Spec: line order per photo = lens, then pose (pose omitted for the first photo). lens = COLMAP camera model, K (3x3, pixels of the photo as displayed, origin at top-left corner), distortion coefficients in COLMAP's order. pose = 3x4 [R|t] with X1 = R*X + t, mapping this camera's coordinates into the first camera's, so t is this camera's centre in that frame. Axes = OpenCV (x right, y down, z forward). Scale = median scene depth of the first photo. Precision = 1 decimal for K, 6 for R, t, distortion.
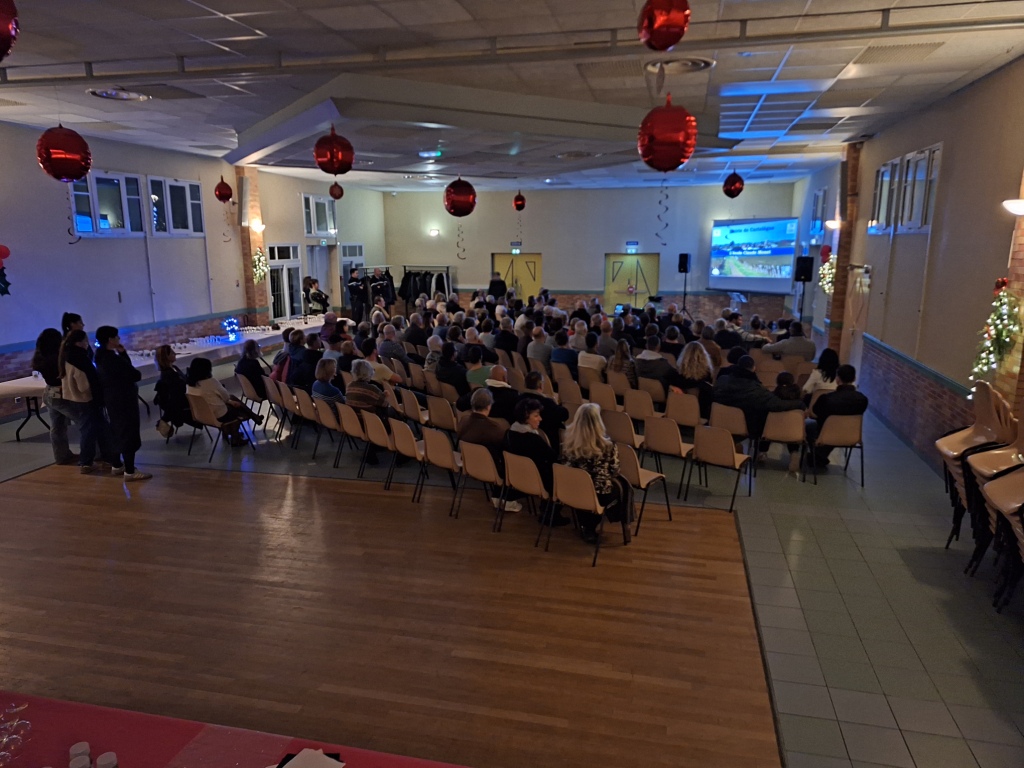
lens RADIAL K [[710.7, 0, 522.3], [0, 710.7, 391.6], [0, 0, 1]] dist [0.083435, -0.089047]
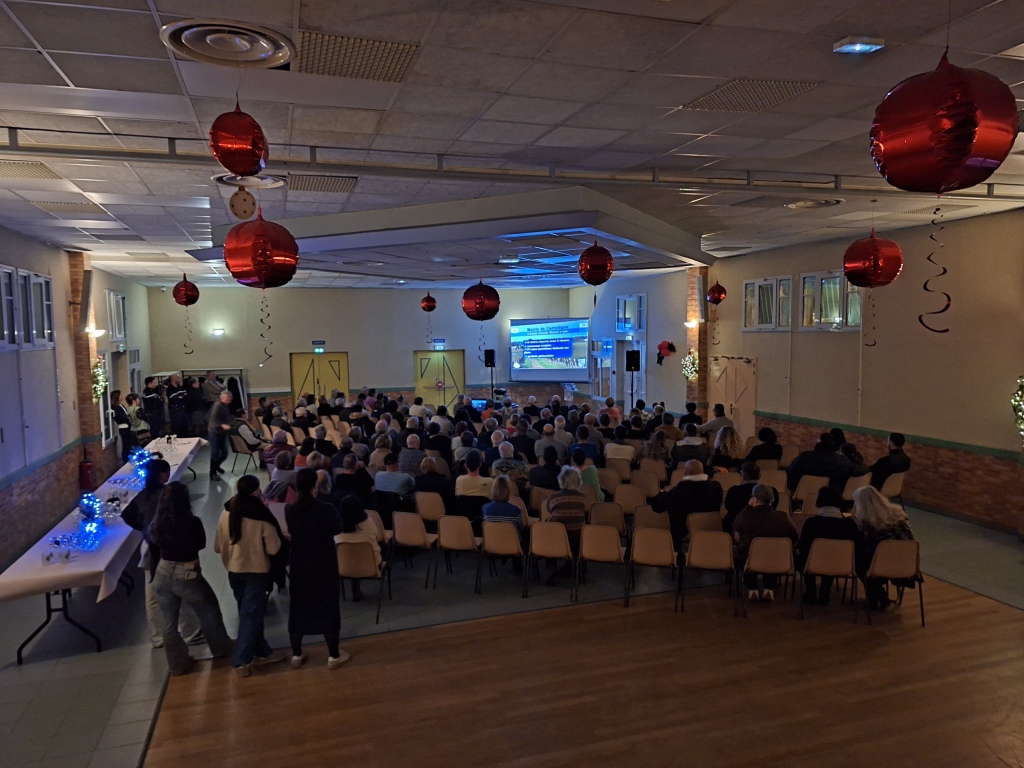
lens RADIAL K [[710.7, 0, 510.1], [0, 710.7, 386.6], [0, 0, 1]] dist [0.083435, -0.089047]
pose [[0.855391, -0.054127, 0.515147, -0.745964], [0.122110, 0.987567, -0.098997, -0.070465], [-0.503384, 0.147585, 0.851365, 0.211215]]
